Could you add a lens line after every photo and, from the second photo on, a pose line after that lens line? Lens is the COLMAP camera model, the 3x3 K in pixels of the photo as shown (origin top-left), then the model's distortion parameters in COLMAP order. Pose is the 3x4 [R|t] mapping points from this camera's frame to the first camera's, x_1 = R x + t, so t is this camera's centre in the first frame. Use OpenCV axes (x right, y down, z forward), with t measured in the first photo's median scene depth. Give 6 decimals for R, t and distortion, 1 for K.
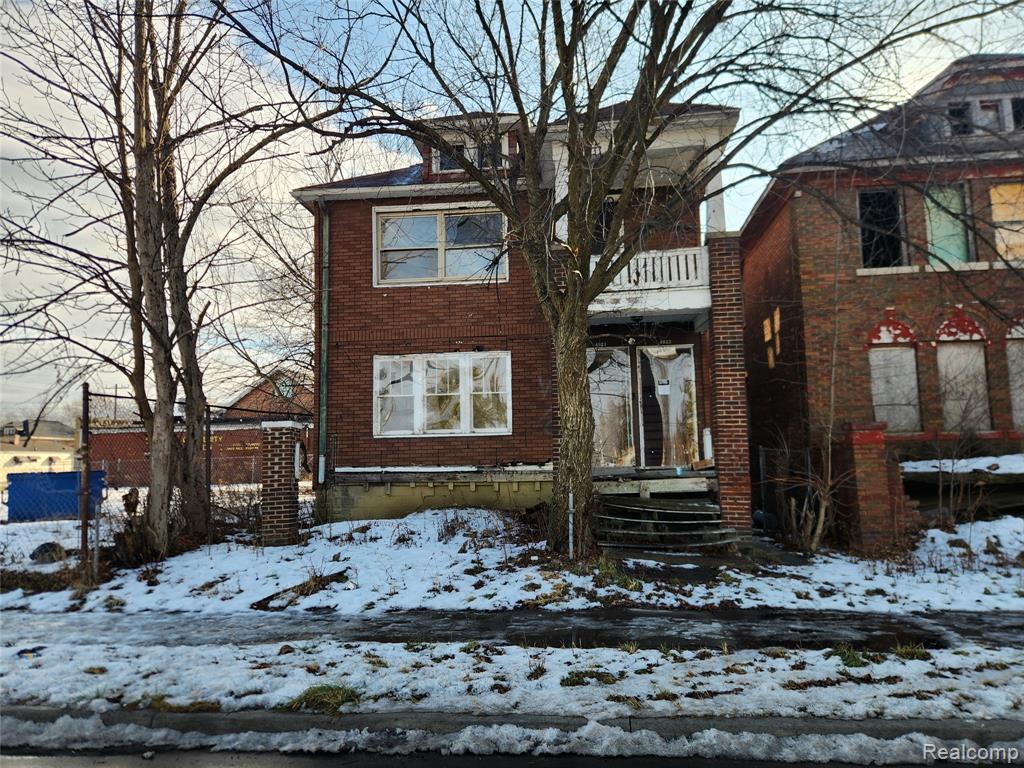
lens RADIAL K [[698.0, 0, 512.2], [0, 698.0, 384.5], [0, 0, 1]] dist [0.079078, -0.053498]
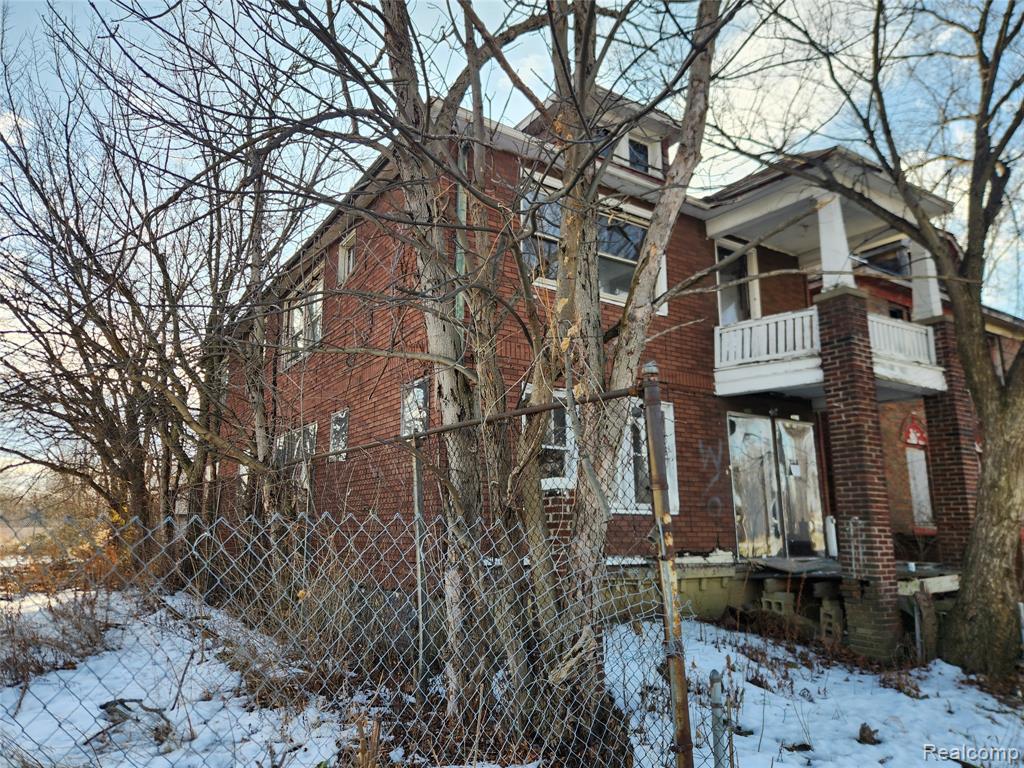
lens RADIAL K [[698.0, 0, 530.9], [0, 698.0, 380.9], [0, 0, 1]] dist [0.079078, -0.053498]
pose [[0.756934, 0.154454, 0.634977, -0.656084], [-0.084732, 0.986662, -0.138993, 0.050682], [-0.647975, 0.051405, 0.759925, 0.541677]]
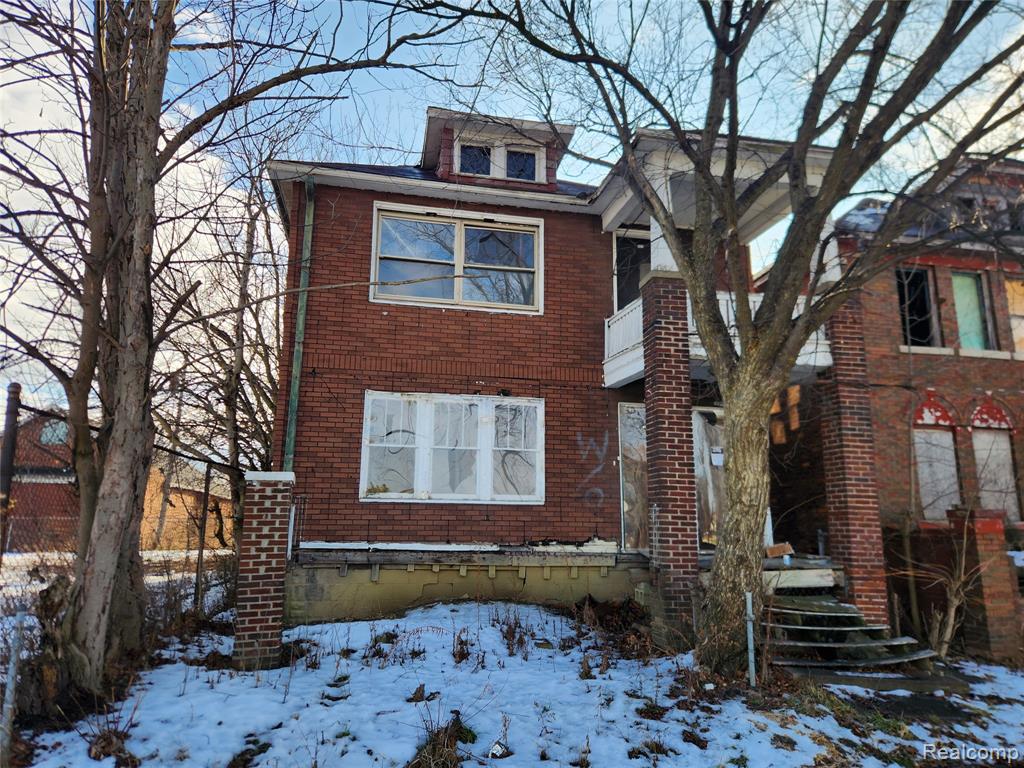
lens RADIAL K [[698.0, 0, 521.2], [0, 698.0, 381.6], [0, 0, 1]] dist [0.079078, -0.053498]
pose [[0.950801, 0.092014, 0.295823, -0.284293], [-0.061412, 0.991905, -0.111141, 0.024564], [-0.303654, 0.087506, 0.948755, 0.256642]]
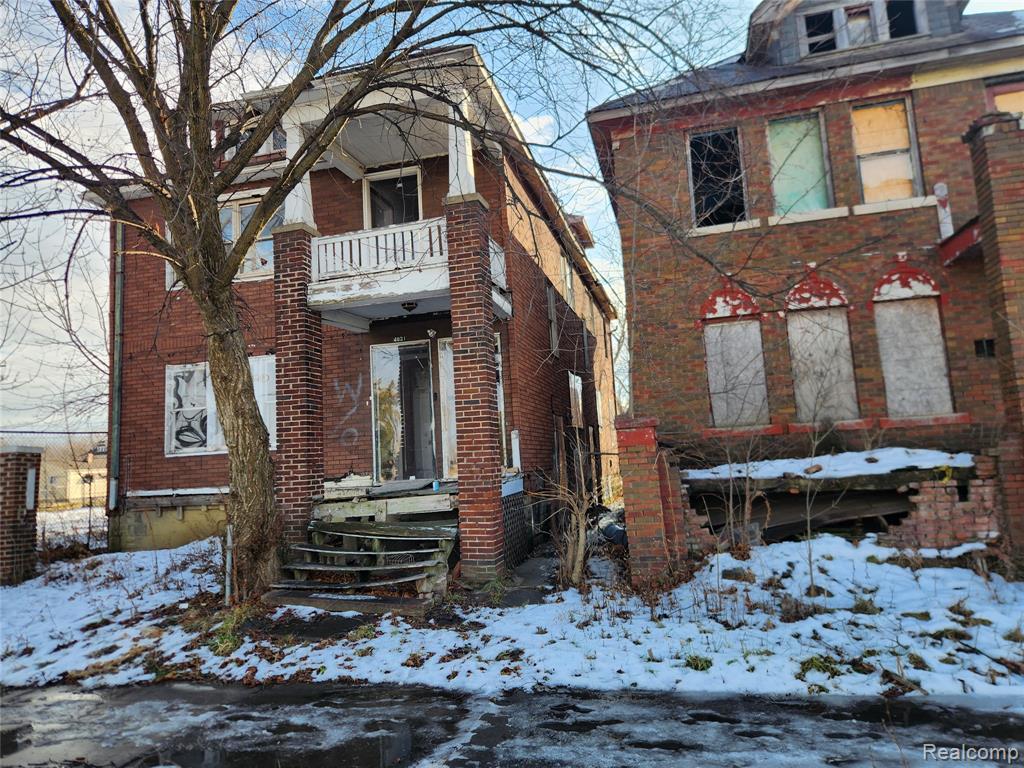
lens RADIAL K [[698.0, 0, 493.1], [0, 698.0, 377.5], [0, 0, 1]] dist [0.079078, -0.053498]
pose [[0.988122, -0.052953, -0.144257, 0.382140], [0.051620, 0.998583, -0.012970, 0.007817], [0.144739, 0.005369, 0.989455, 0.166932]]
